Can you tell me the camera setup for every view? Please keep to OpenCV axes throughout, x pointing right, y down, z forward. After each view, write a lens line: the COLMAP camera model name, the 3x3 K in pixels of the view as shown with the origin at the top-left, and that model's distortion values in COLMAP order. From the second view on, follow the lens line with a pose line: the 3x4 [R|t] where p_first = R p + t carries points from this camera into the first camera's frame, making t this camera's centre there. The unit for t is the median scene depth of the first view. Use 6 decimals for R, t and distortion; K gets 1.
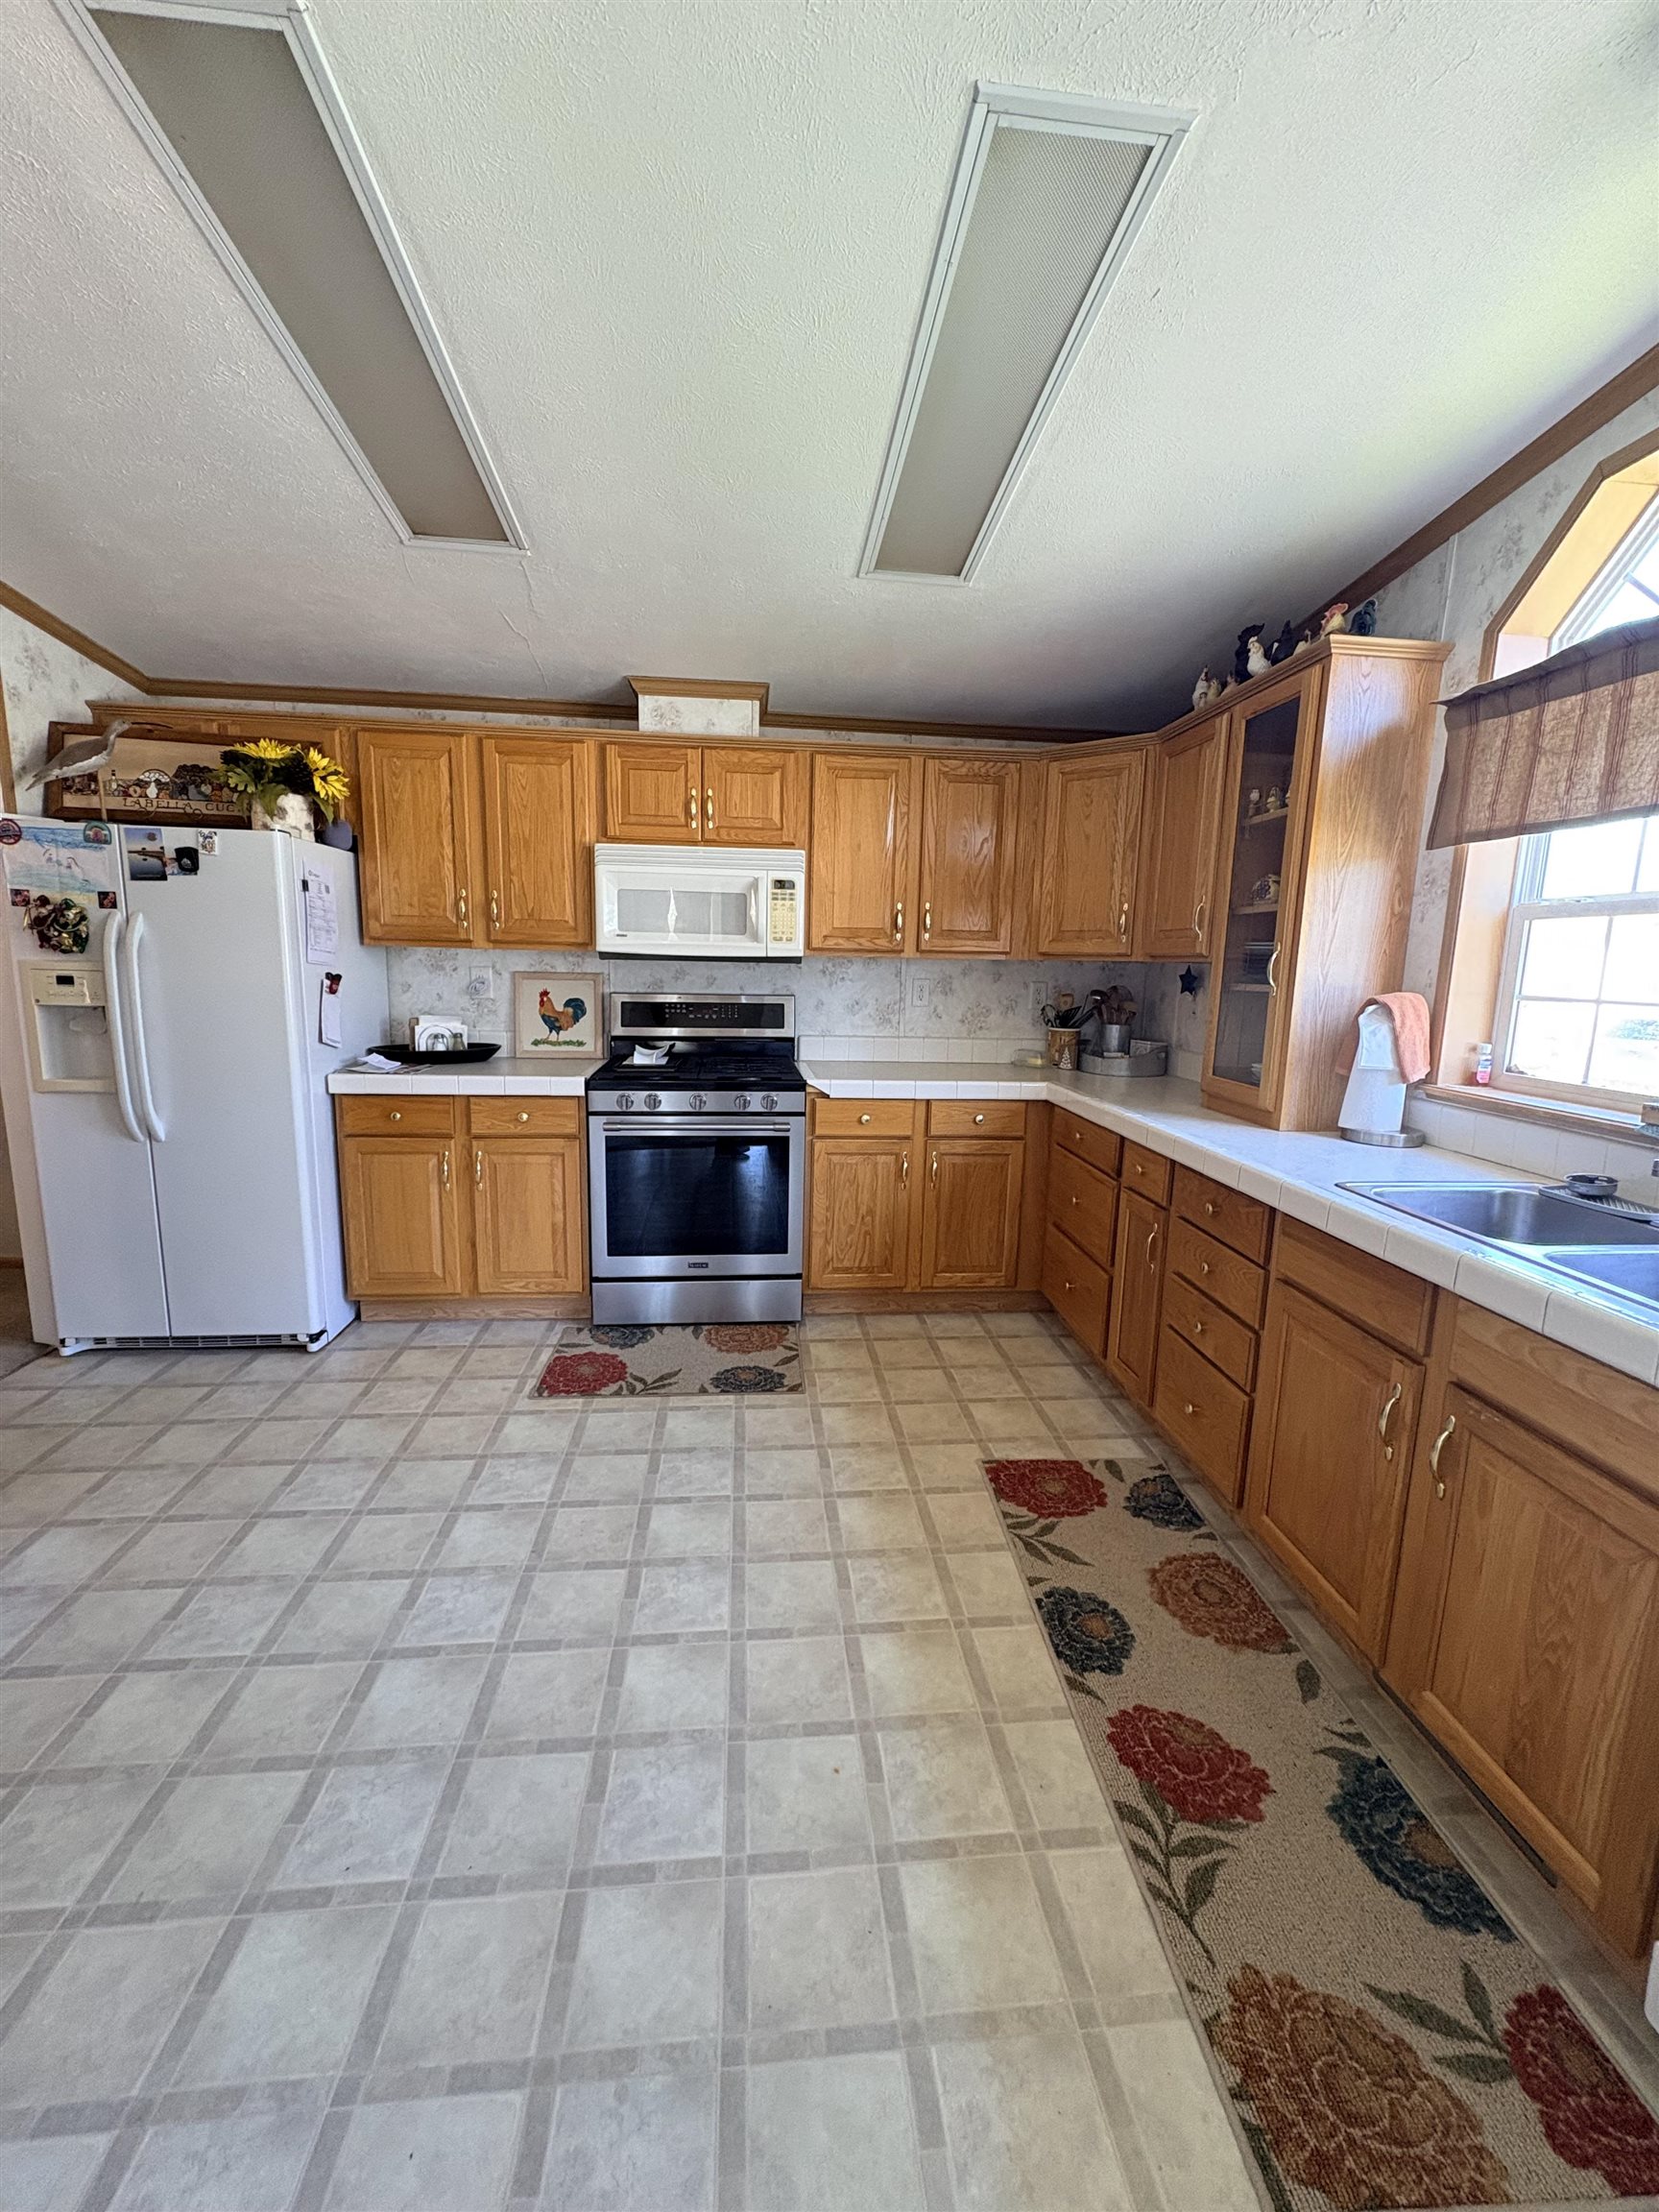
lens RADIAL K [[886.7, 0, 833.8], [0, 886.7, 1107.2], [0, 0, 1]] dist [0.003244, -0.000464]
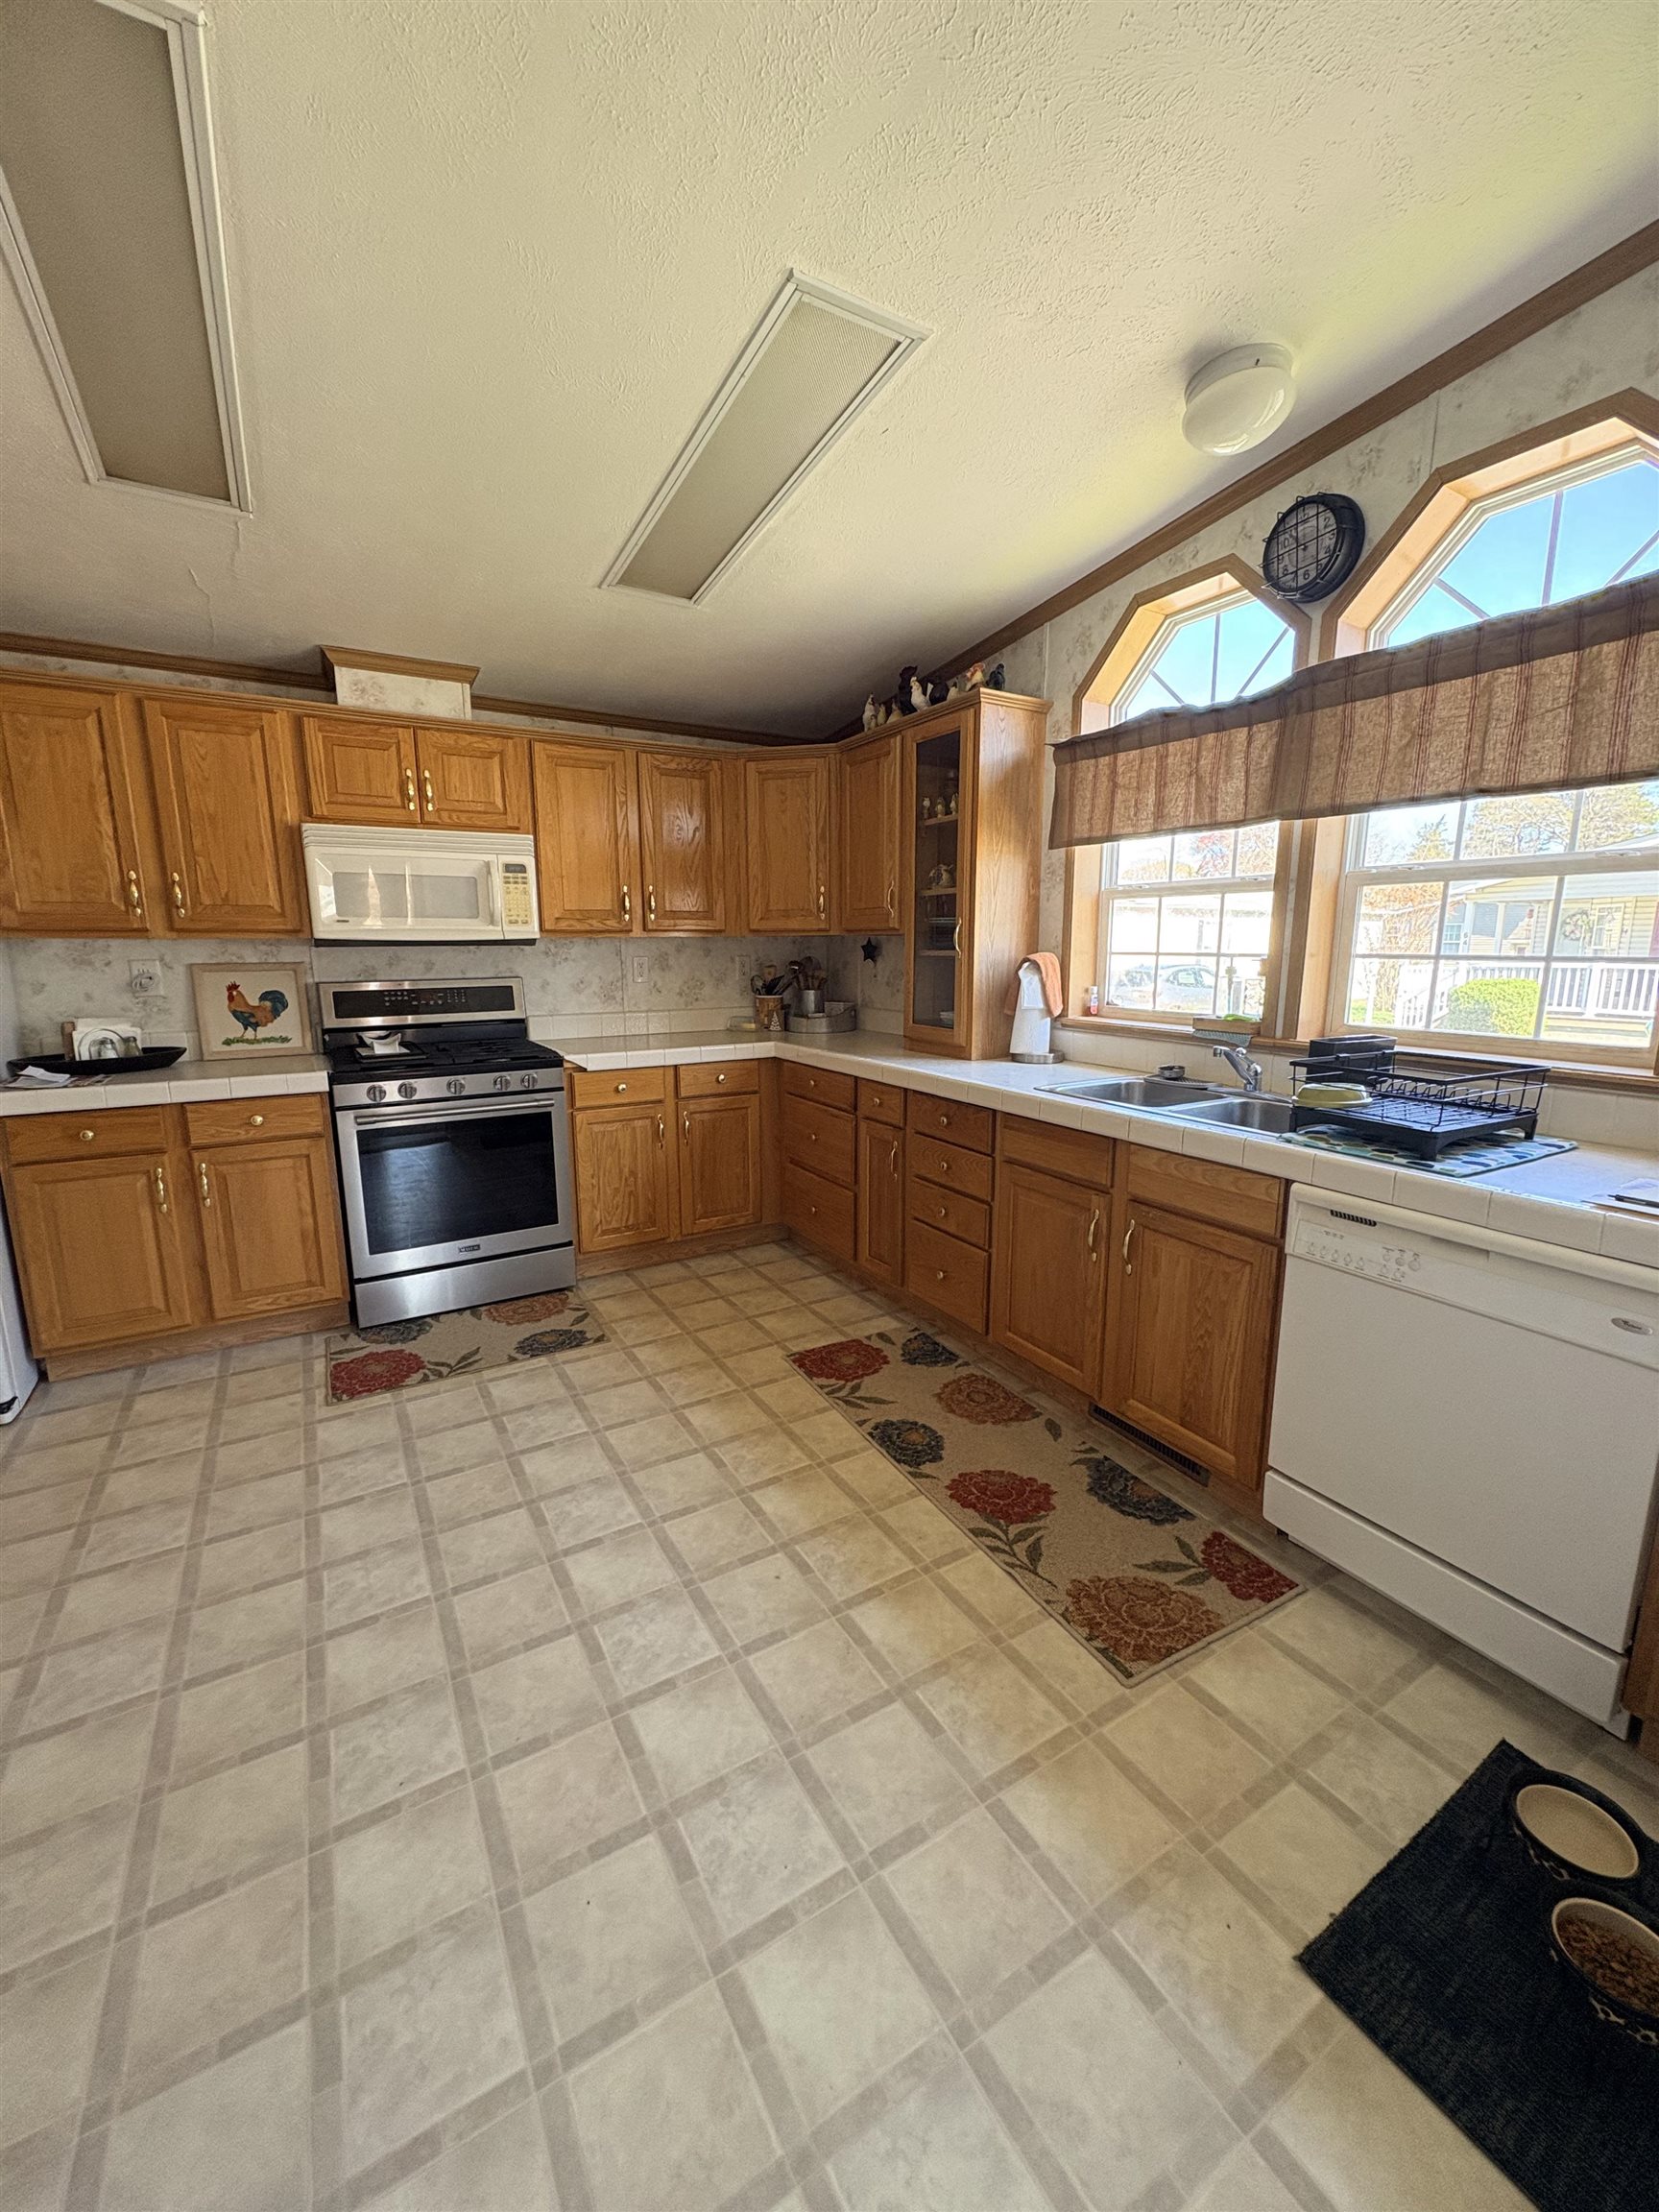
lens RADIAL K [[886.7, 0, 838.2], [0, 886.7, 1108.7], [0, 0, 1]] dist [0.003244, -0.000464]
pose [[0.902793, -0.105891, 0.416835, -0.246806], [0.094995, 0.994374, 0.046864, 0.017799], [-0.419452, -0.002711, 0.907773, -0.124036]]
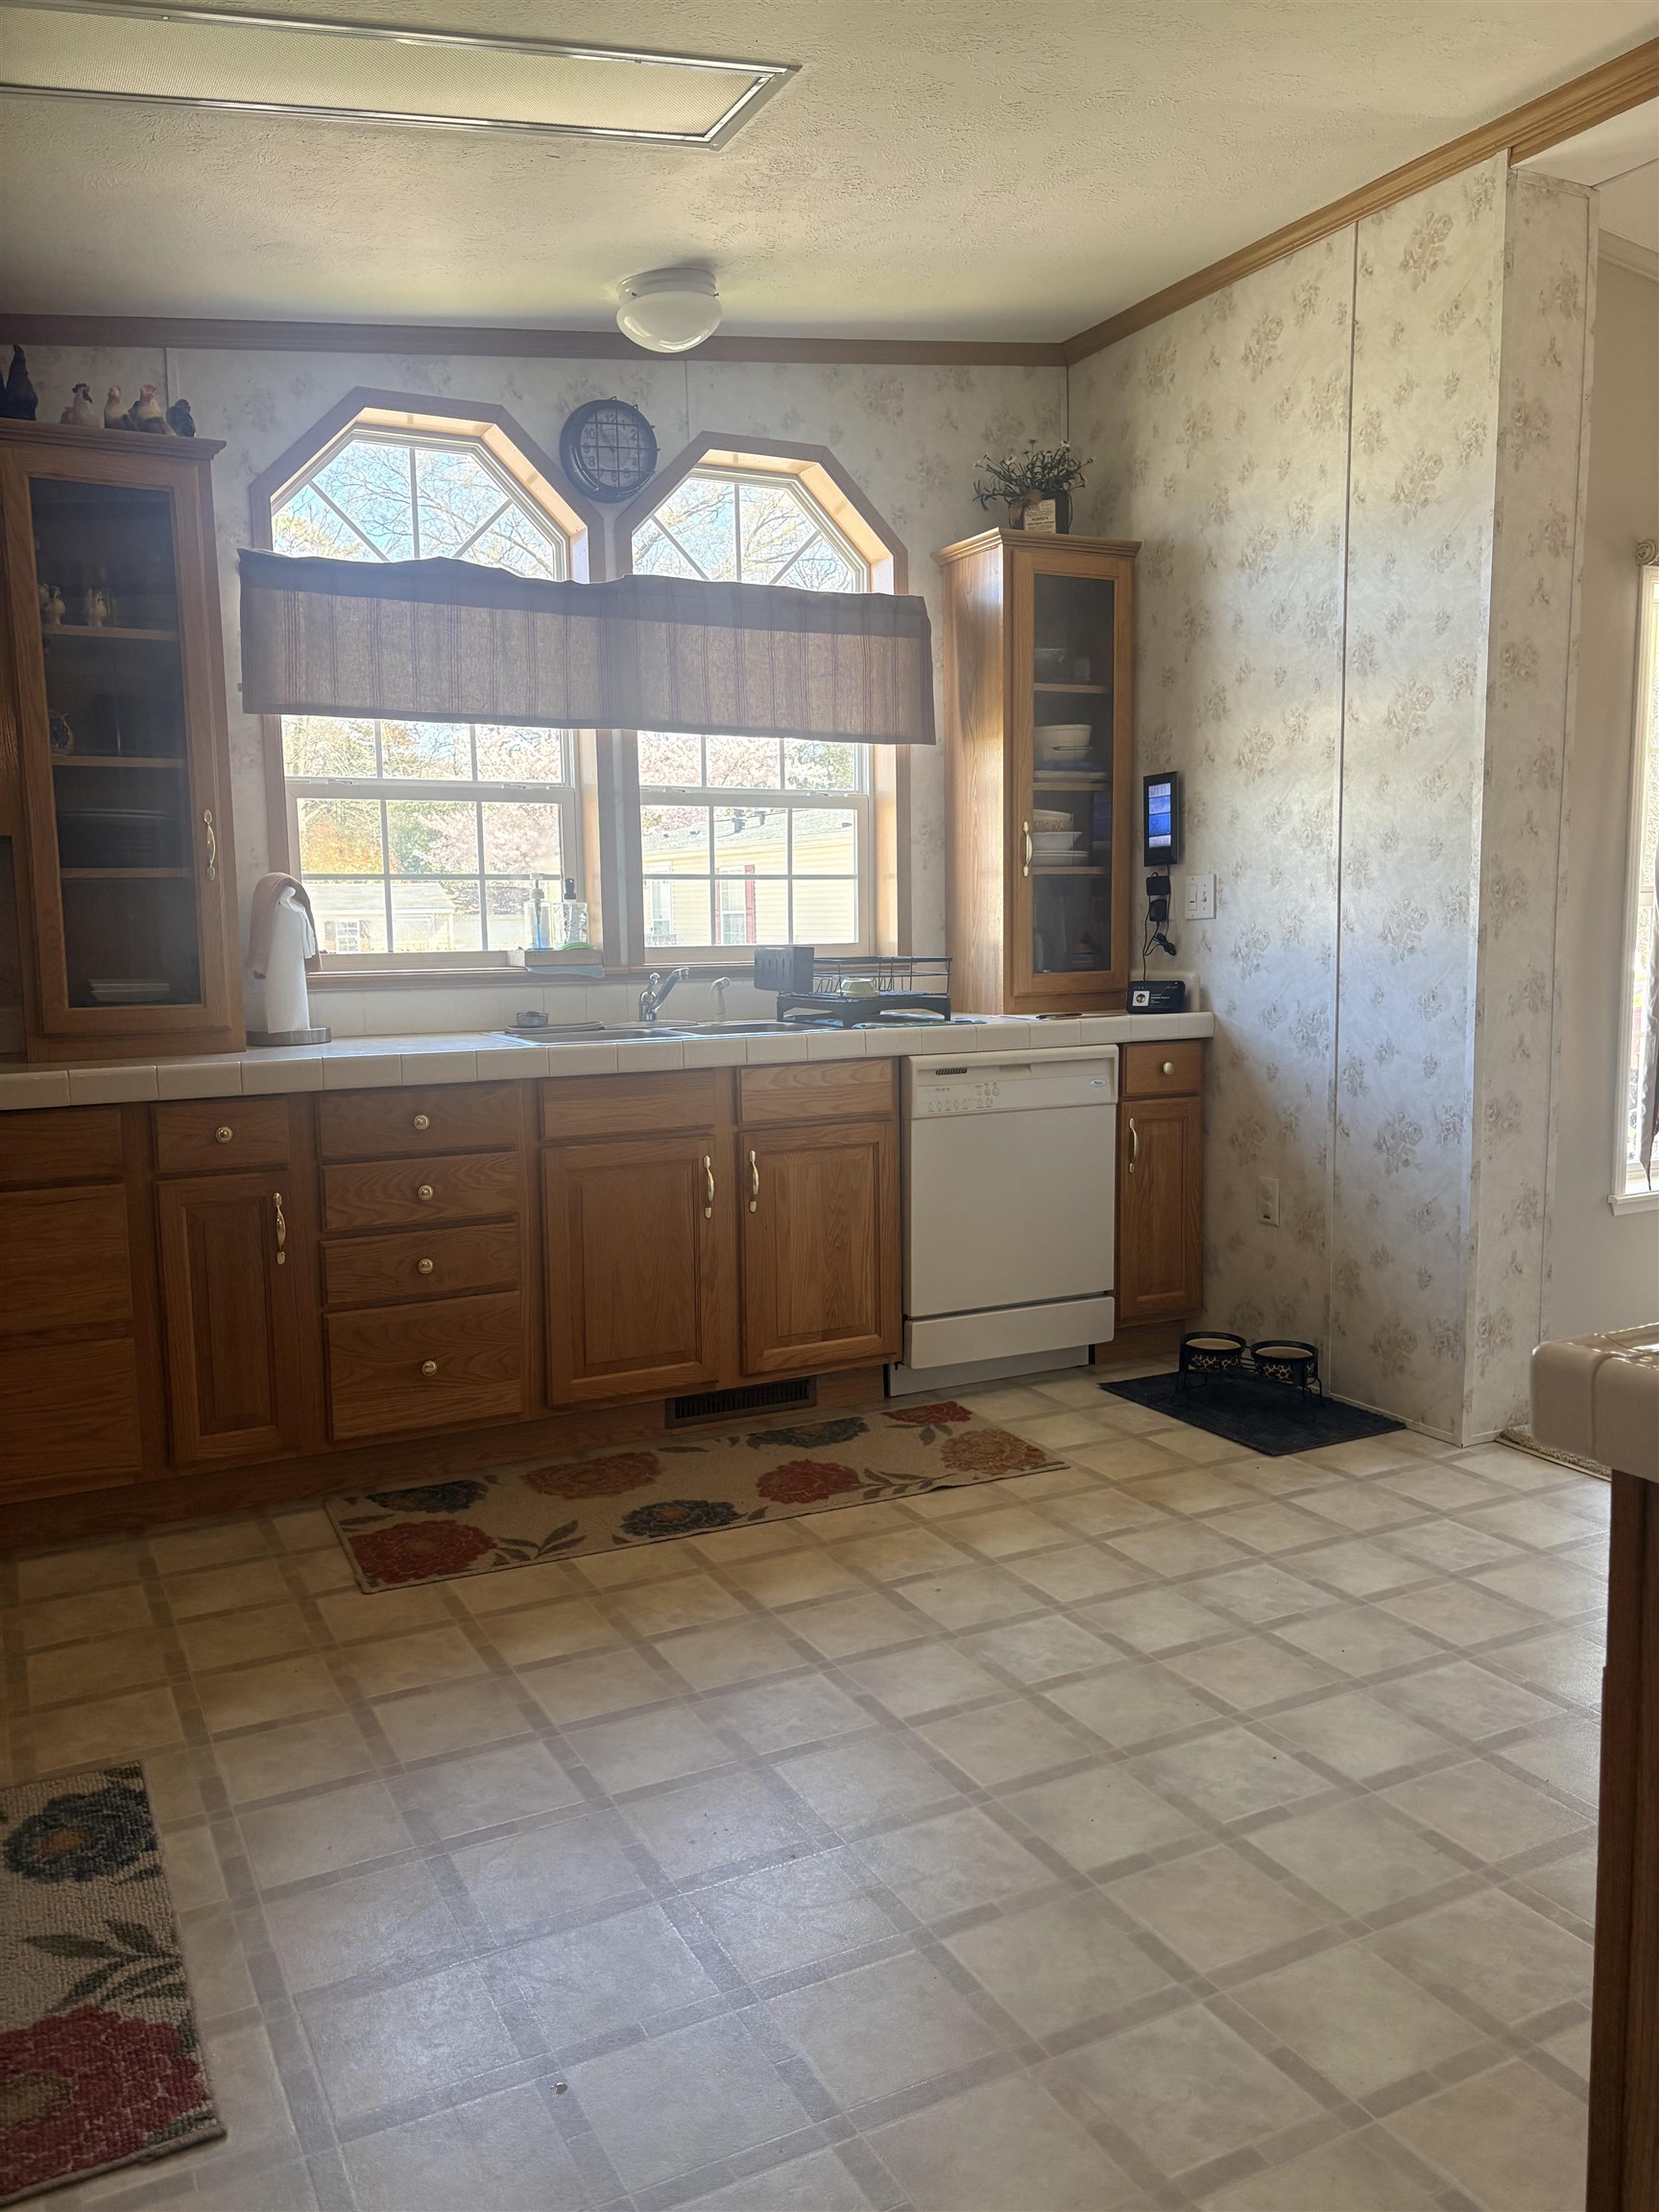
lens RADIAL K [[1664.4, 0, 825.0], [0, 1664.4, 1115.9], [0, 0, 1]] dist [0.009545, -0.002297]
pose [[-0.368553, -0.132723, 0.920083, -1.102328], [0.160846, 0.965723, 0.203736, -0.142381], [-0.915586, 0.223079, -0.334572, 1.081443]]
